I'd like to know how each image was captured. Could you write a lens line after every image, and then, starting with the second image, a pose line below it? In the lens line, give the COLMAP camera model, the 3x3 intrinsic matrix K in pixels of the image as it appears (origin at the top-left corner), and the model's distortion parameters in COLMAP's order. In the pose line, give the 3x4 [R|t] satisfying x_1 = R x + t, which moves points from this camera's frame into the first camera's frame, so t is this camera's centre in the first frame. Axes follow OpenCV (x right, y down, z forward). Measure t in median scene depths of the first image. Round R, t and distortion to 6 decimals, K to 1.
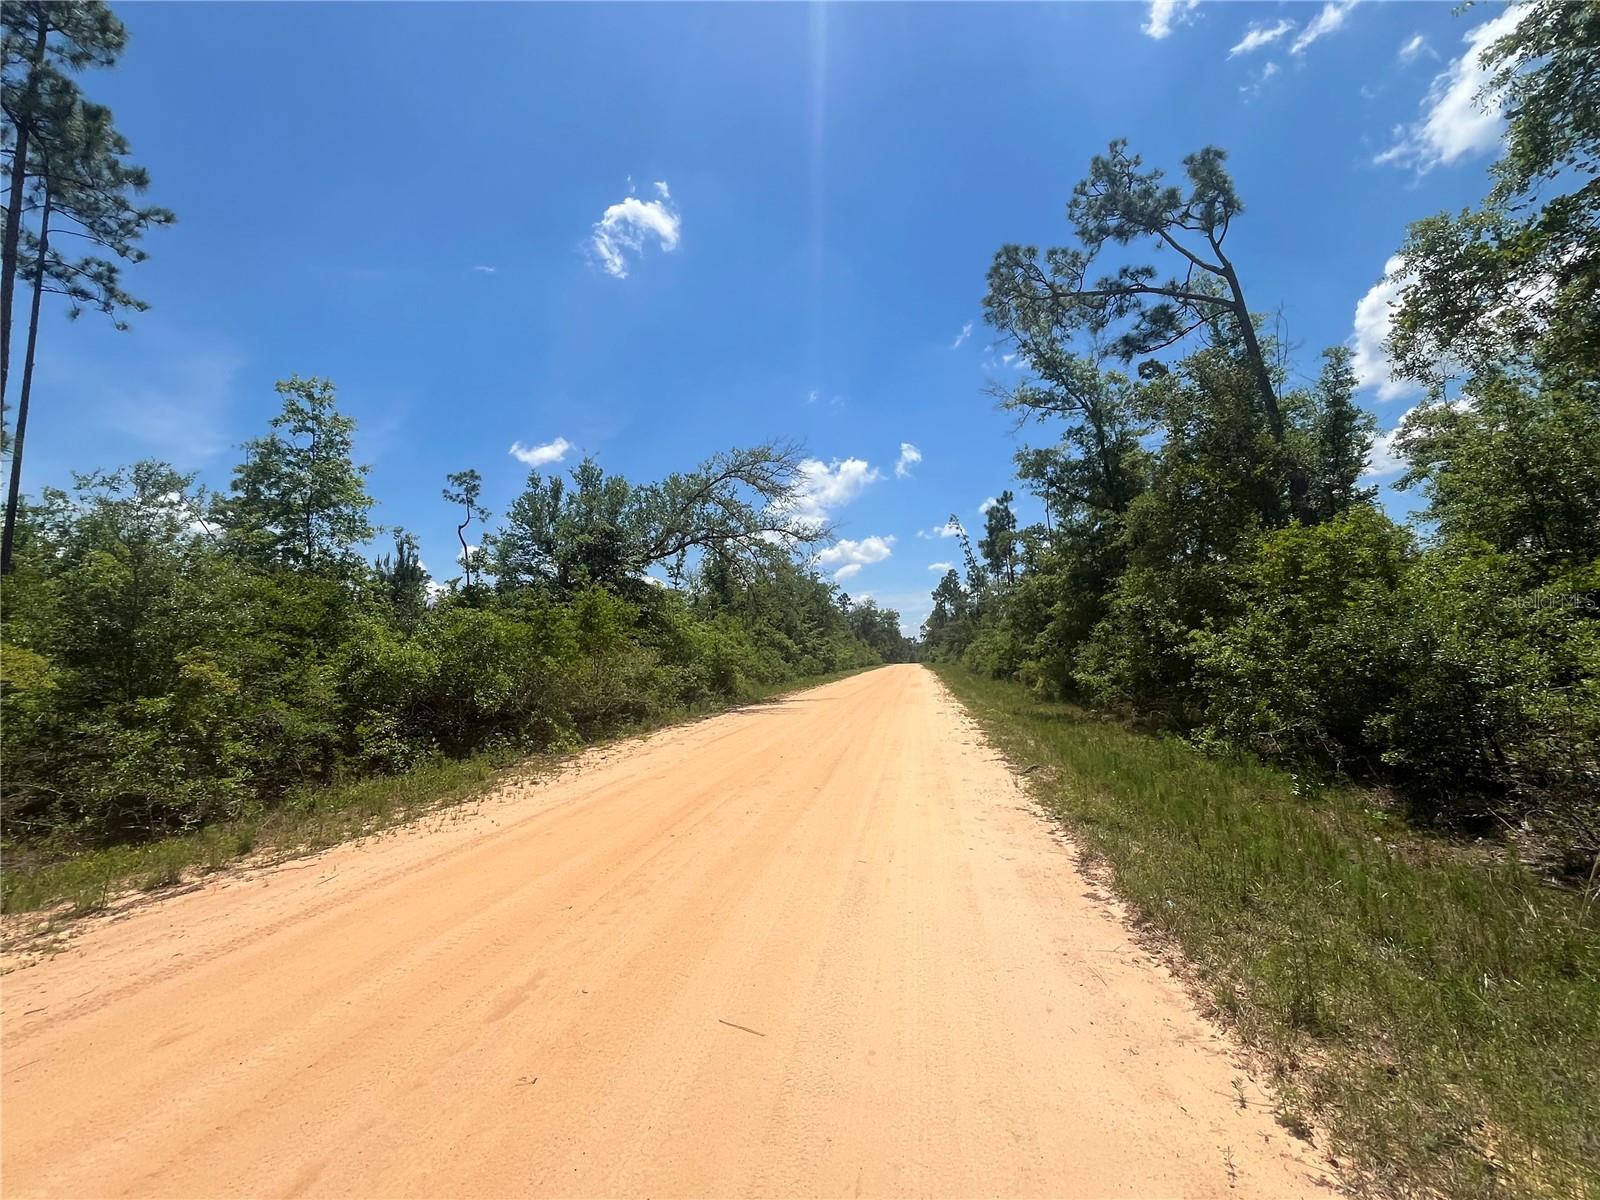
lens RADIAL K [[746.6, 0, 796.9], [0, 746.6, 587.8], [0, 0, 1]] dist [0.000163, 0.000637]
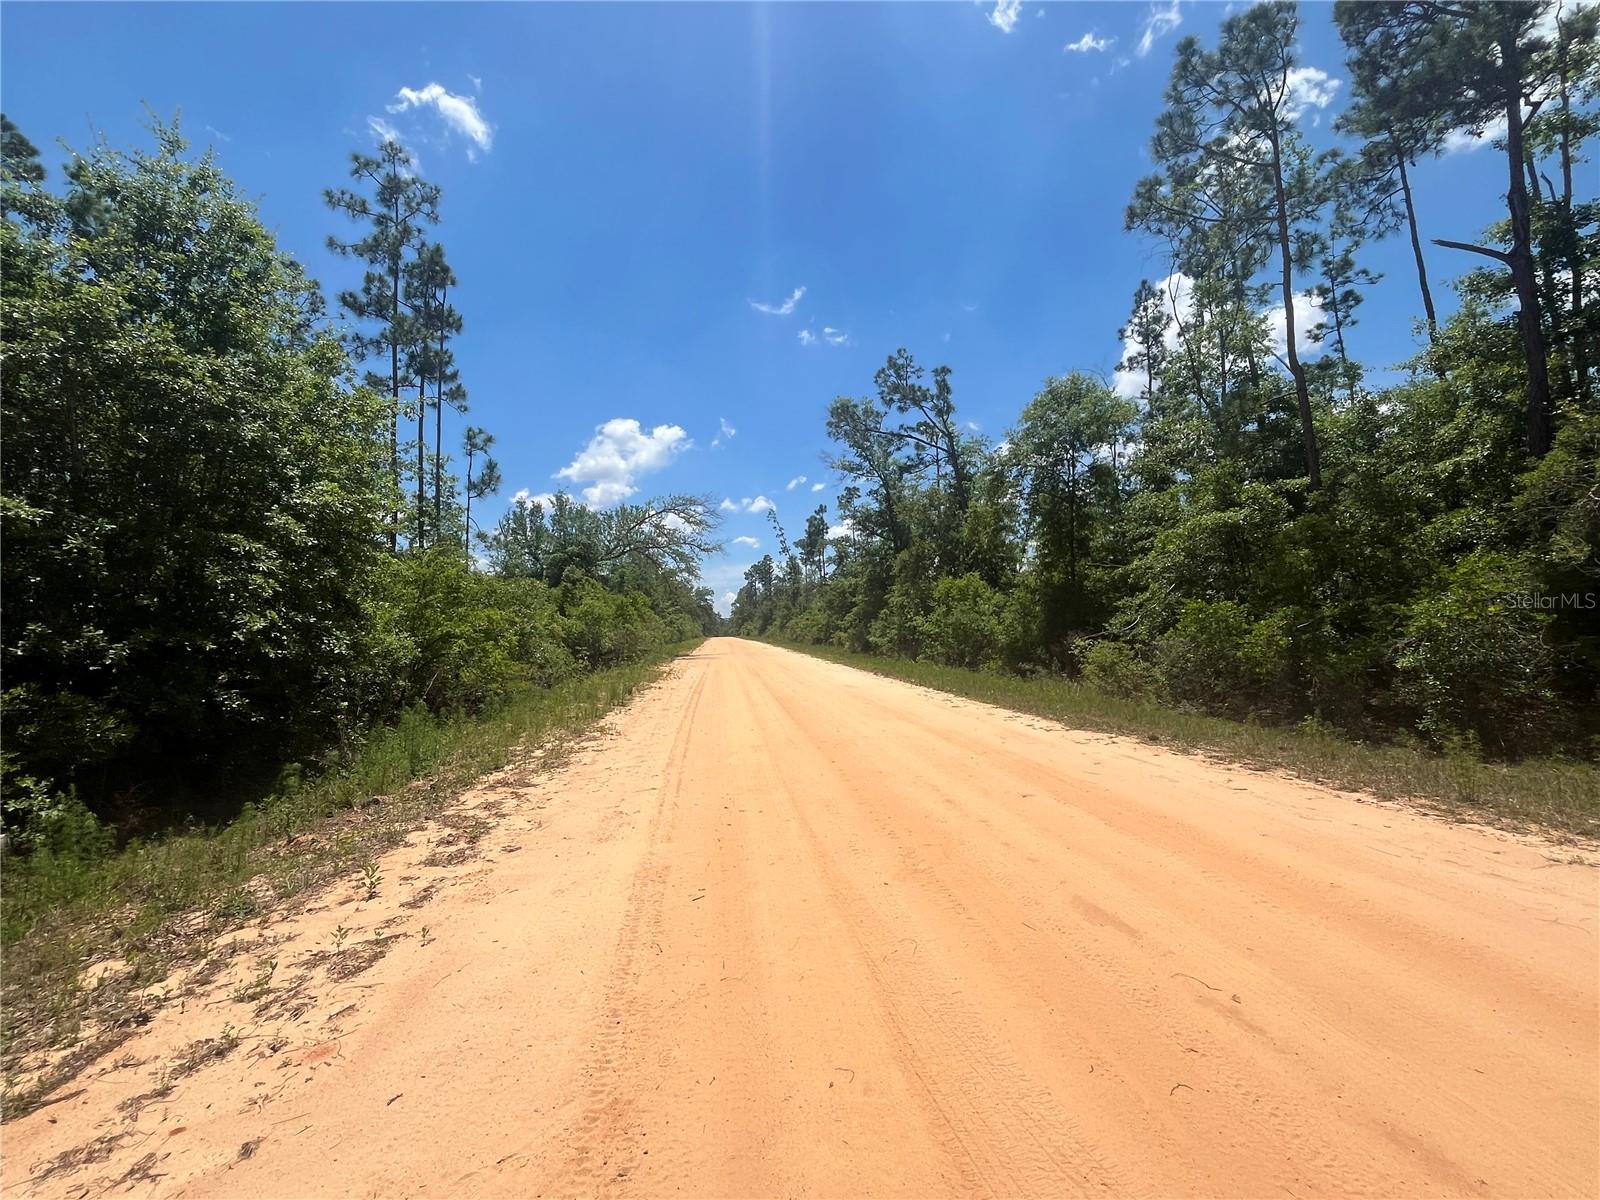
lens RADIAL K [[746.6, 0, 796.9], [0, 746.6, 587.8], [0, 0, 1]] dist [0.000163, 0.000637]
pose [[0.964669, 0.023653, 0.262400, -0.216701], [-0.032453, 0.999045, 0.029254, -0.041426], [-0.261457, -0.036737, 0.964516, -0.548476]]
